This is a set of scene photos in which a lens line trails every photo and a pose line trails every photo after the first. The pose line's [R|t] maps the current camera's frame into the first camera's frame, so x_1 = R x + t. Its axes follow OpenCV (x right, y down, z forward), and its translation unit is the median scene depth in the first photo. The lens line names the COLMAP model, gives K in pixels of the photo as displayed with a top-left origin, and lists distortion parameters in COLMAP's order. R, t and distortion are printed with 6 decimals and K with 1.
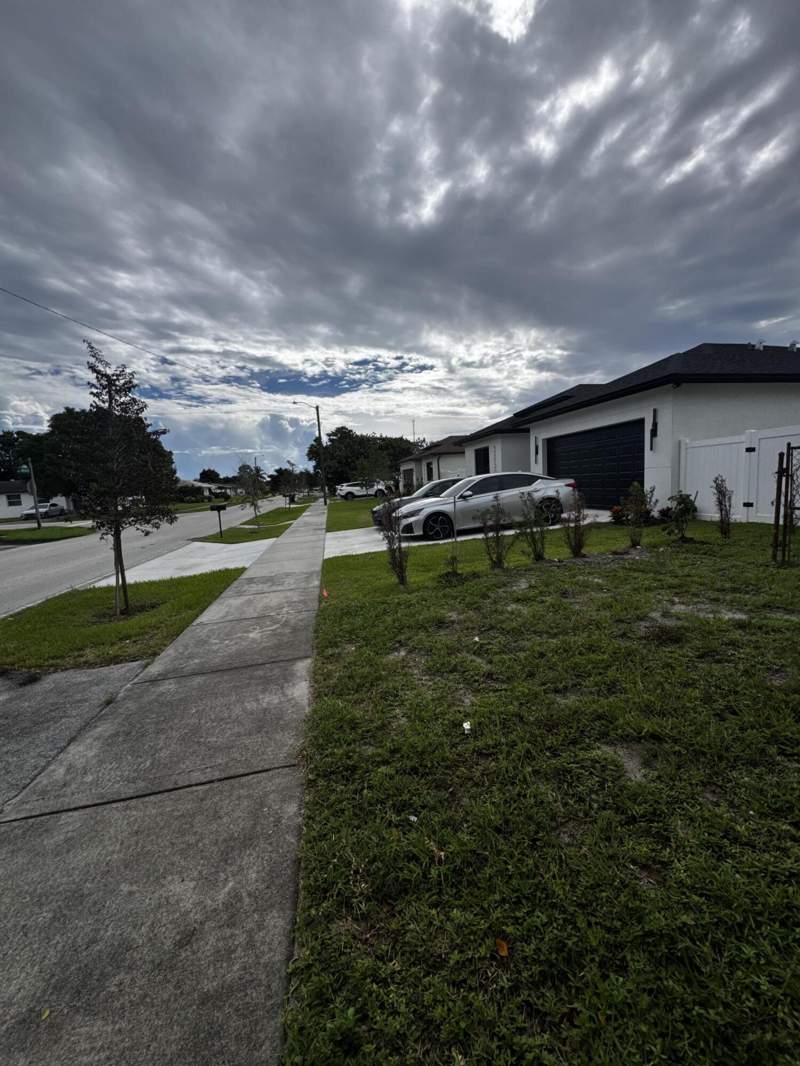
lens RADIAL K [[423.3, 0, 404.2], [0, 423.3, 535.2], [0, 0, 1]] dist [-0.001846, 0.000408]
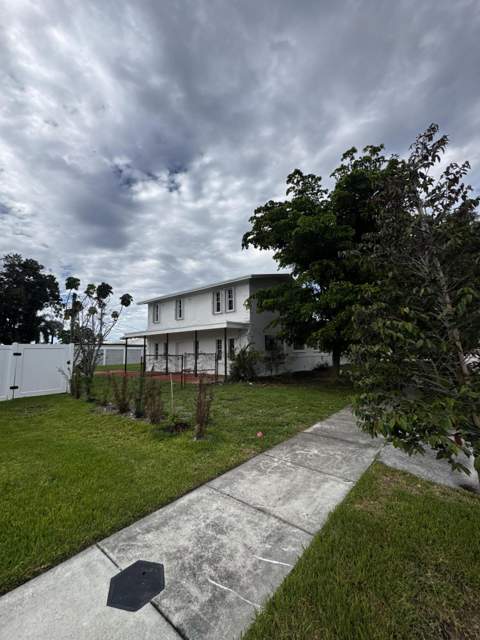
lens RADIAL K [[254.2, 0, 243.0], [0, 254.2, 320.2], [0, 0, 1]] dist [-0.001846, 0.000408]
pose [[-0.651609, 0.164772, 0.740443, -0.907555], [0.146972, 0.985050, -0.089866, -0.192094], [-0.744181, 0.050267, -0.666084, 1.698757]]
